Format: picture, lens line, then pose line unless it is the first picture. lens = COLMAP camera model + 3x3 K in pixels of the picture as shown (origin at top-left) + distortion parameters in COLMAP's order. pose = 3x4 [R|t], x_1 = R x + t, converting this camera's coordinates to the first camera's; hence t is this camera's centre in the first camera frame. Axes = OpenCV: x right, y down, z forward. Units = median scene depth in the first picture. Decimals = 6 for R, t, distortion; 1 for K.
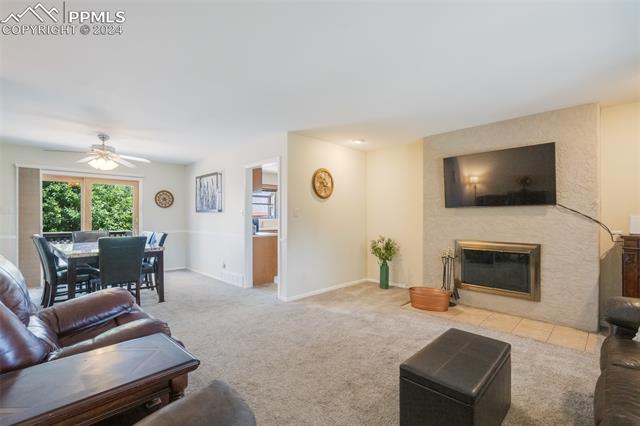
lens RADIAL K [[288.1, 0, 320.0], [0, 288.1, 213.0], [0, 0, 1]] dist [-0.000225, 0.000007]
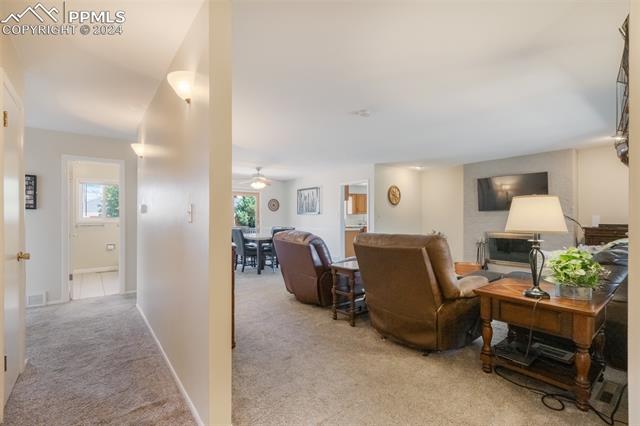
lens RADIAL K [[288.1, 0, 320.0], [0, 288.1, 213.0], [0, 0, 1]] dist [-0.000225, 0.000007]
pose [[0.993248, -0.003095, -0.115971, -0.205598], [0.002877, 0.999994, -0.002049, -0.006920], [0.115976, 0.001701, 0.993251, -0.563488]]
